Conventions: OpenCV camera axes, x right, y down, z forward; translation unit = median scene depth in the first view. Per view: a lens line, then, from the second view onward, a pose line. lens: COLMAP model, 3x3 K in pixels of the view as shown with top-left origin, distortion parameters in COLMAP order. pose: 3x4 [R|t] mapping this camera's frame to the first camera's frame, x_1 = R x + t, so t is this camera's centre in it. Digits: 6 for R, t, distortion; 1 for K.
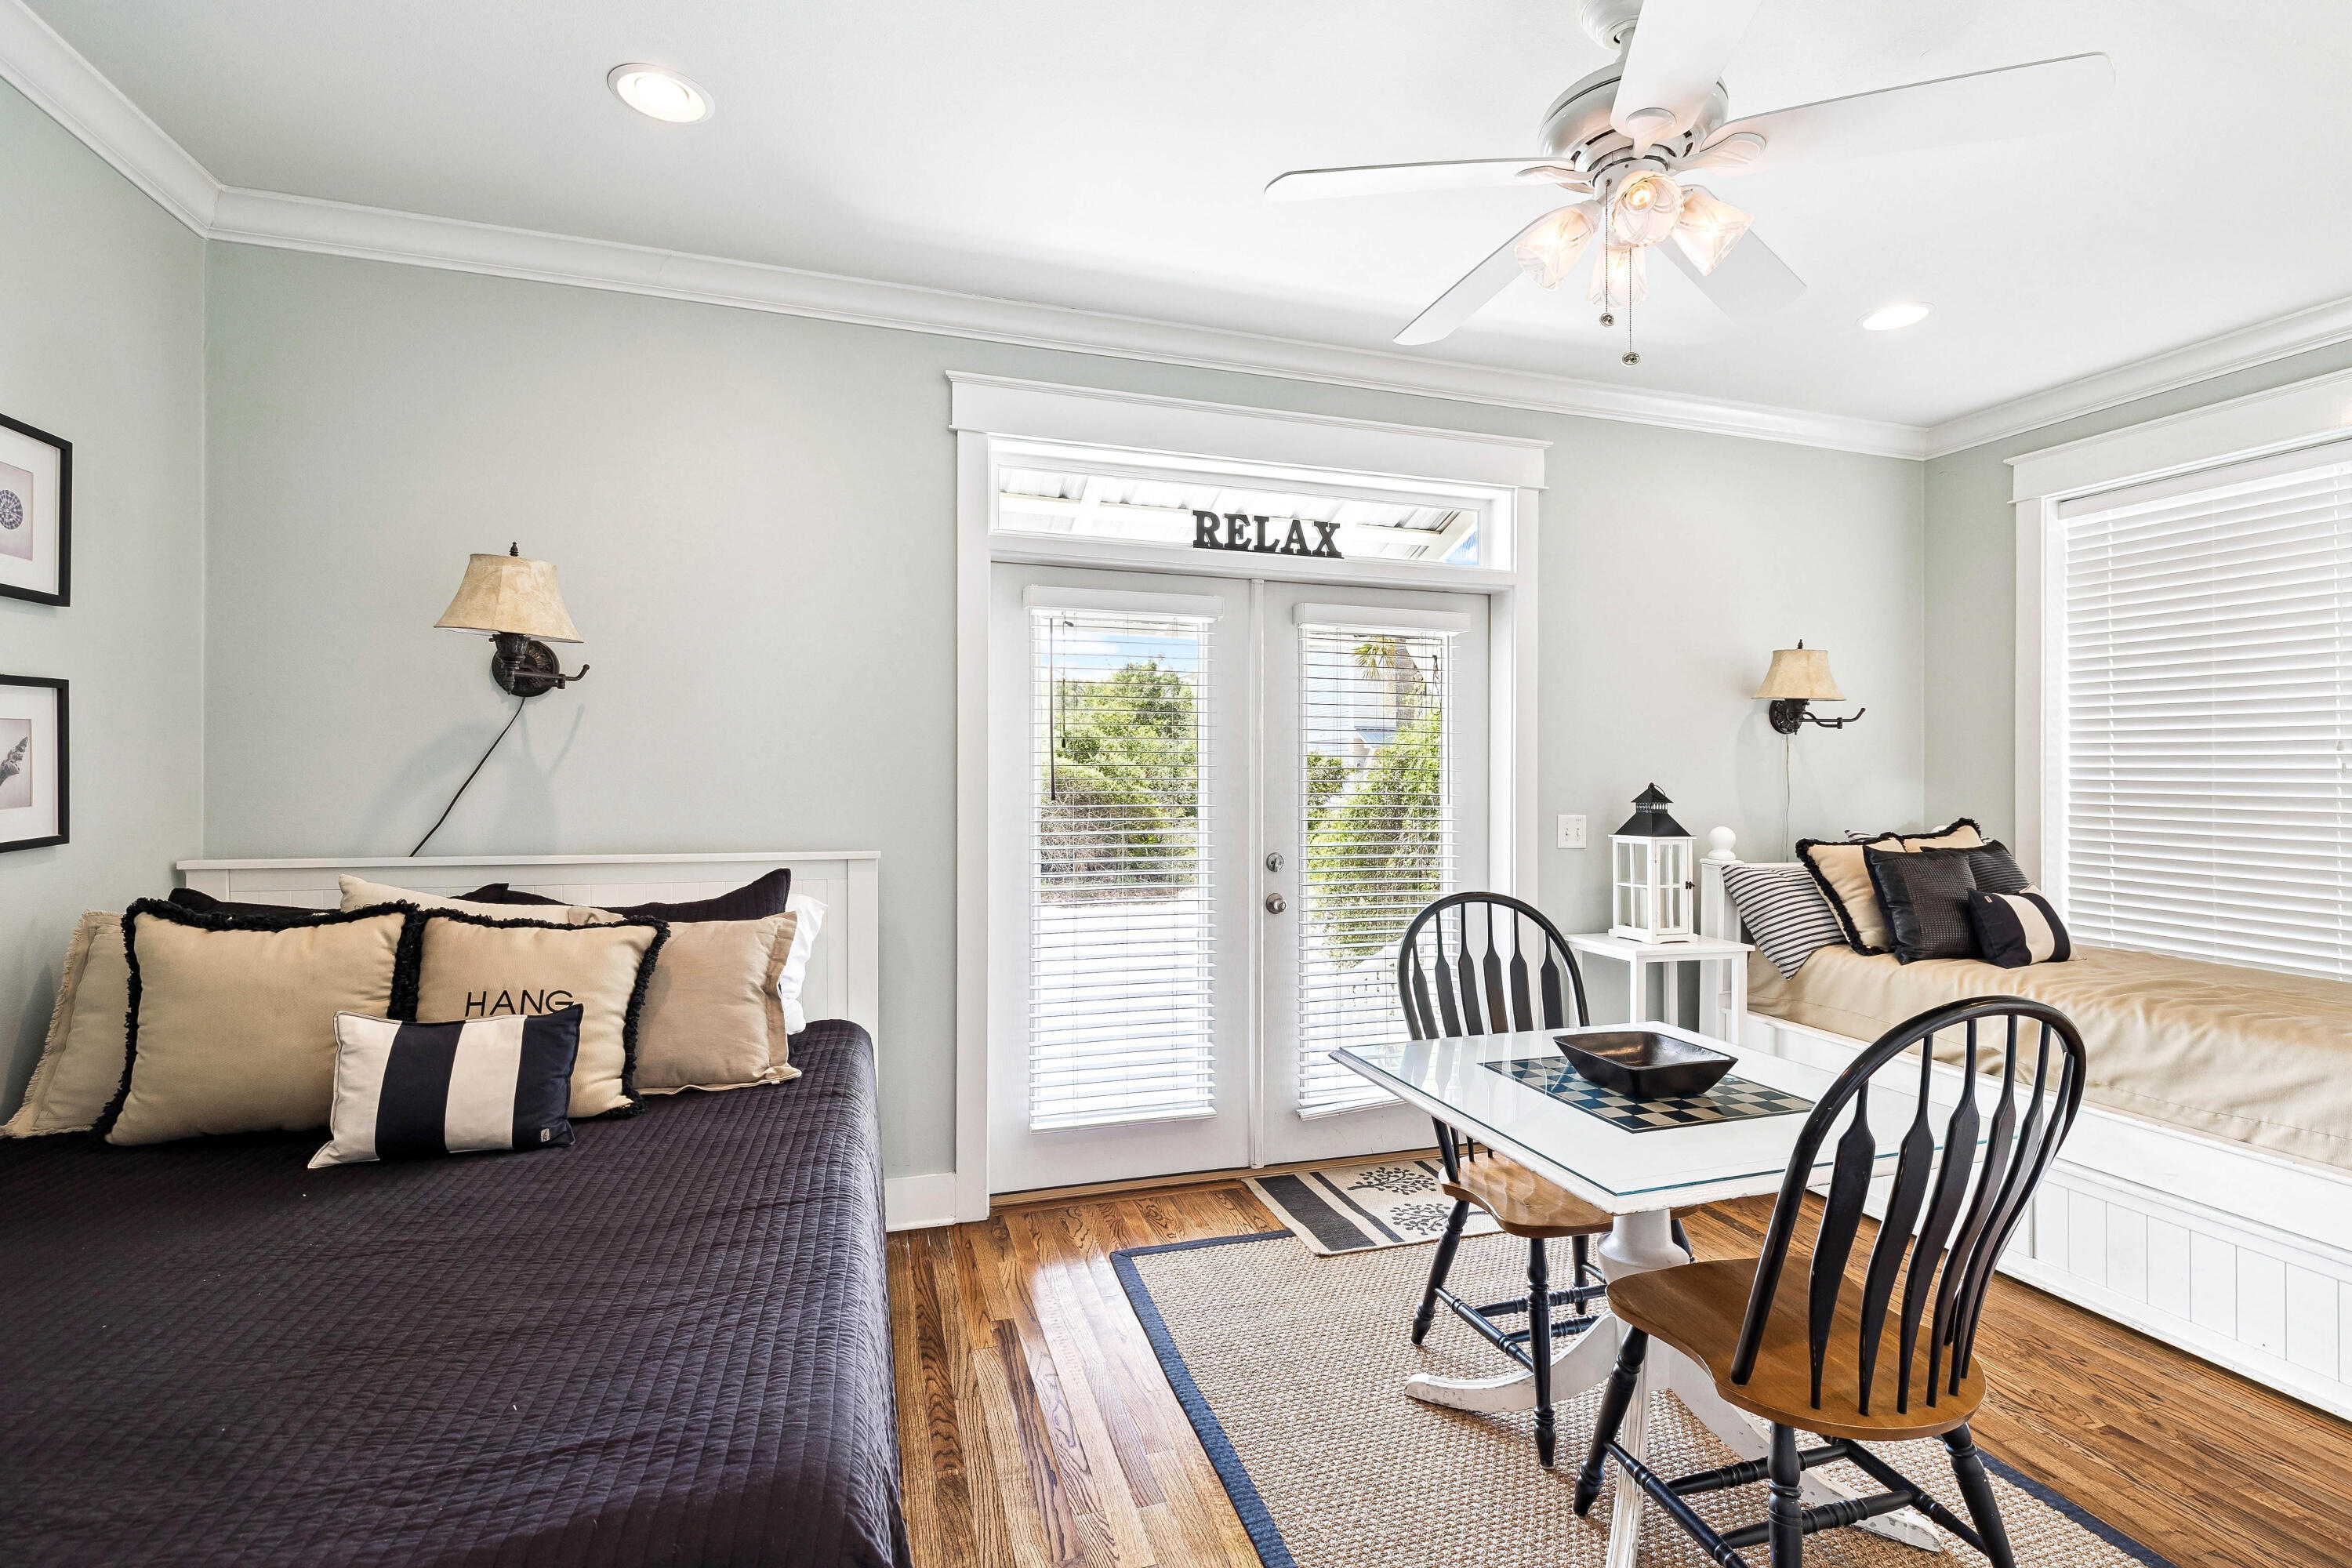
lens RADIAL K [[1091.9, 0, 1118.4], [0, 1091.9, 773.2], [0, 0, 1]] dist [-0.000269, -0.000022]
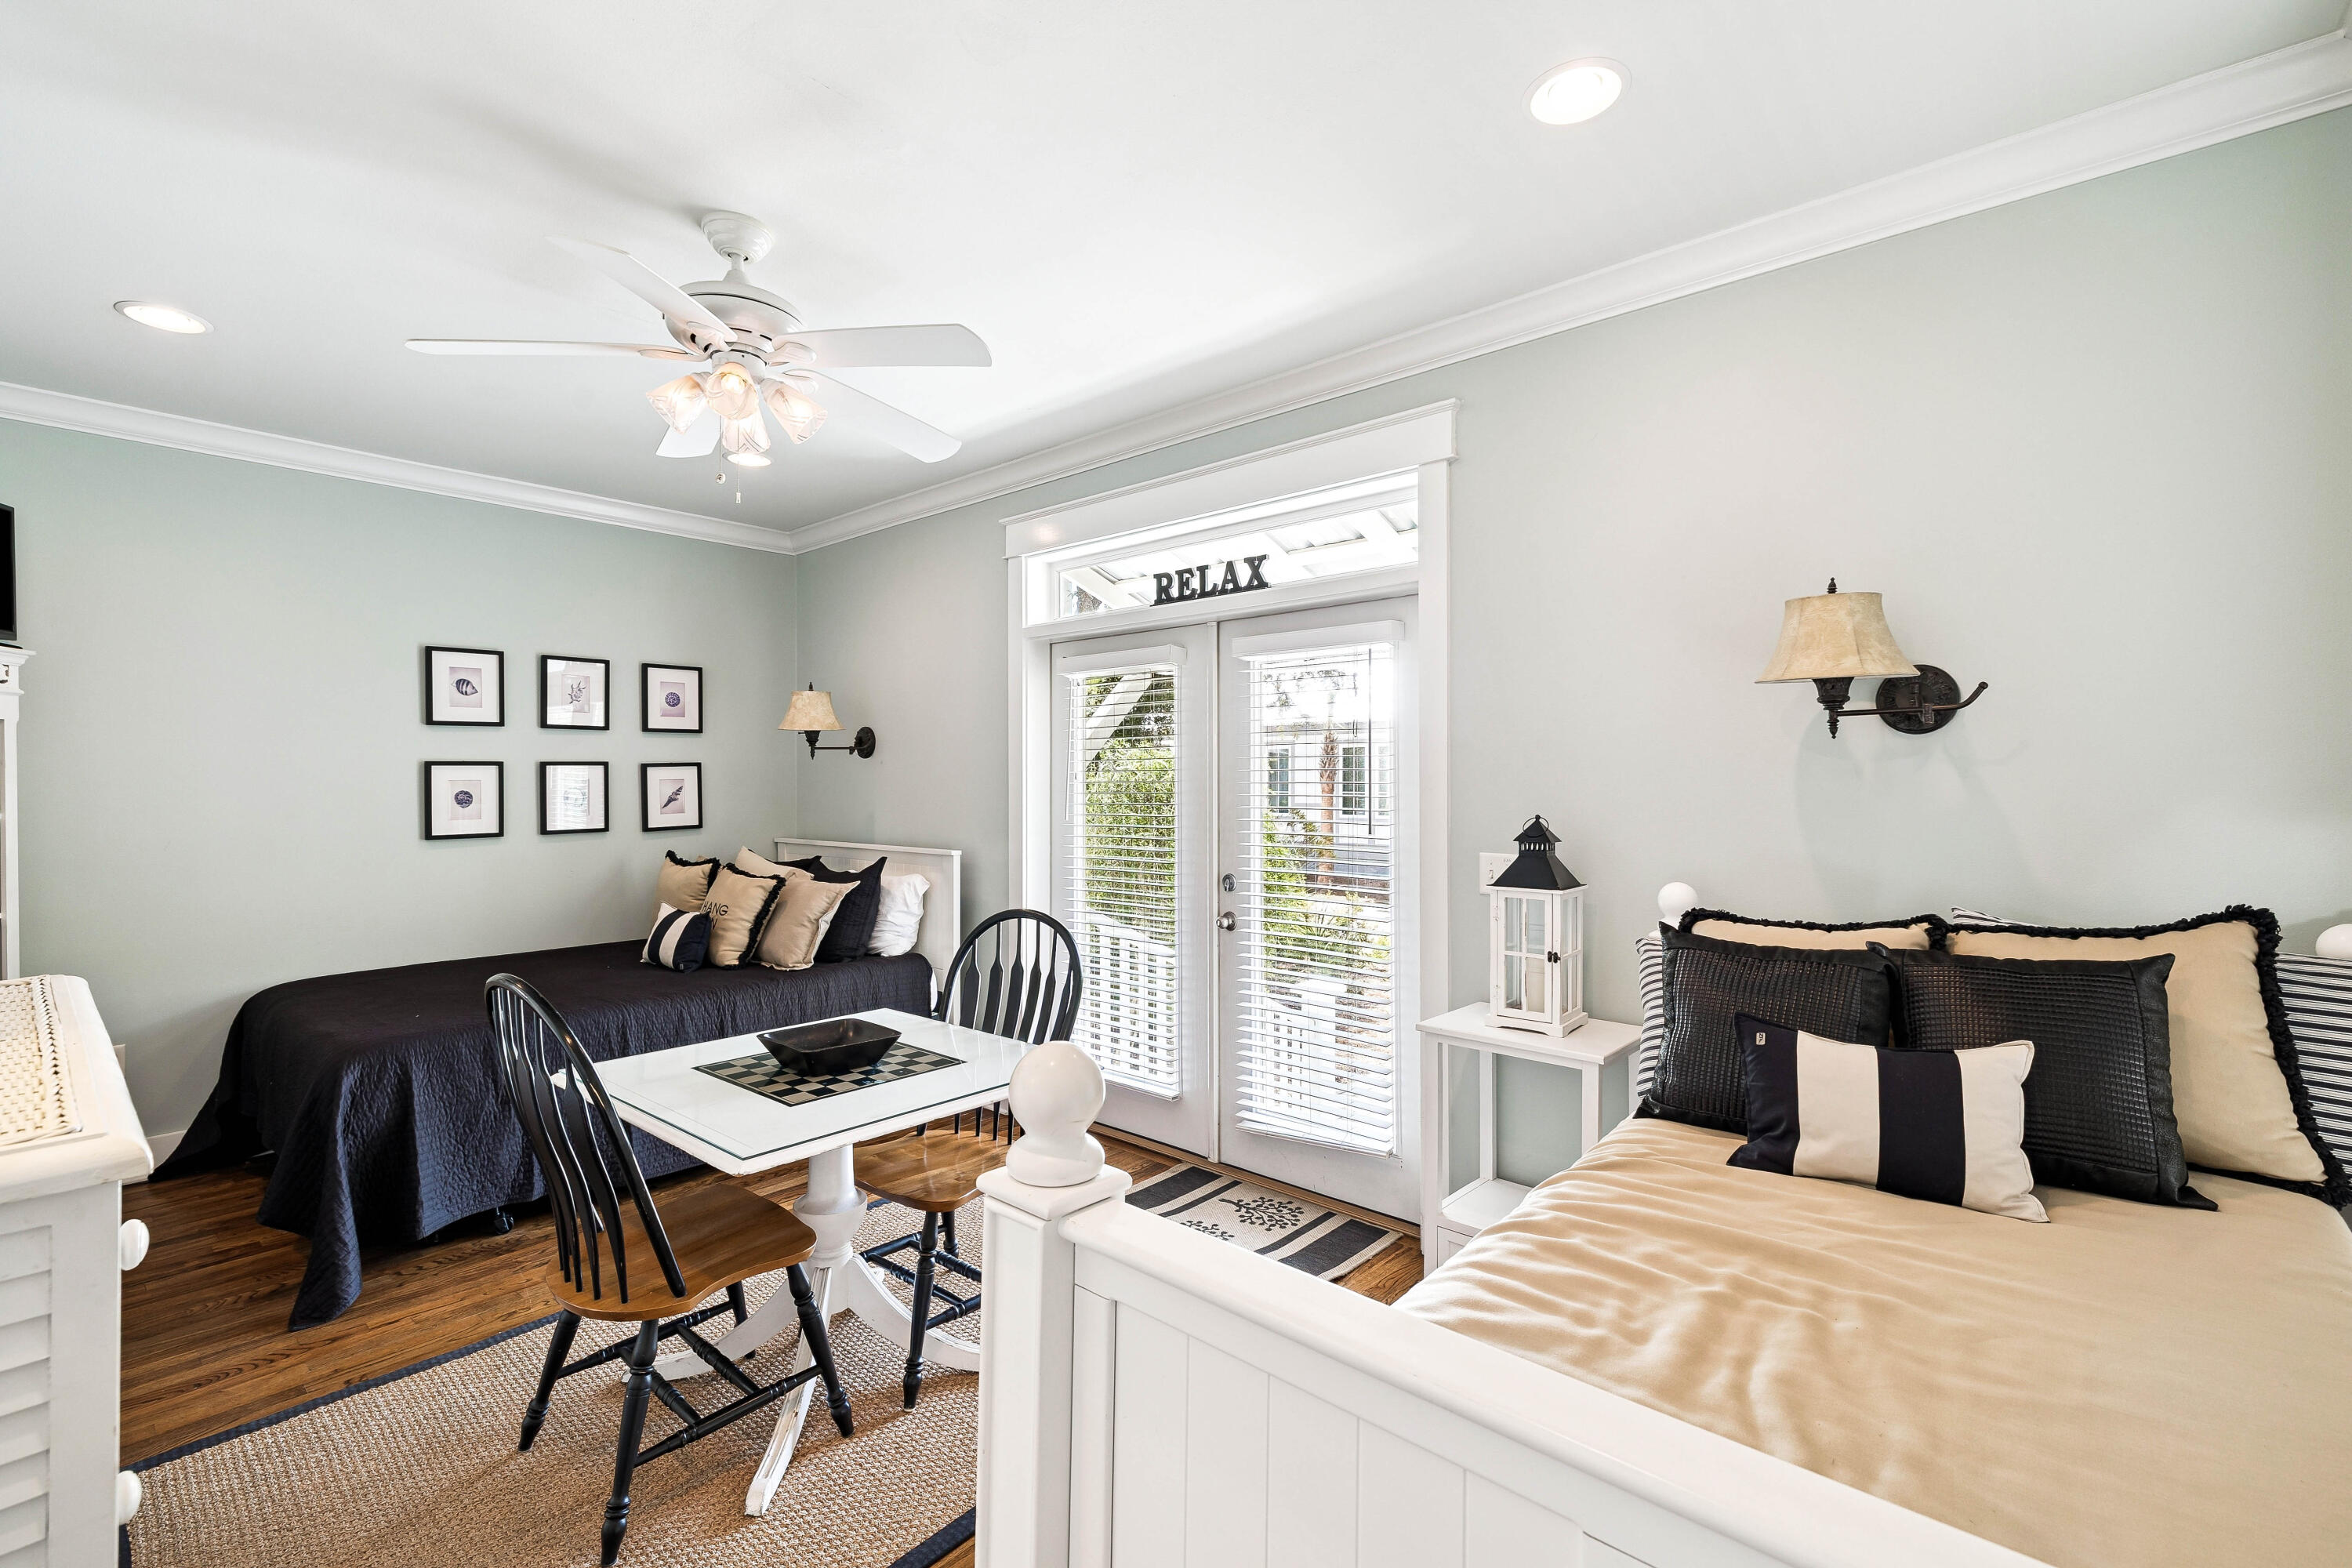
lens RADIAL K [[995.5, 0, 1184.1], [0, 995.5, 769.2], [0, 0, 1]] dist [0.000202, 0.000358]
pose [[0.538772, -0.019781, -0.842219, 0.969016], [0.006353, 0.999791, -0.019418, -0.010279], [0.842428, 0.005111, 0.538785, 0.445624]]
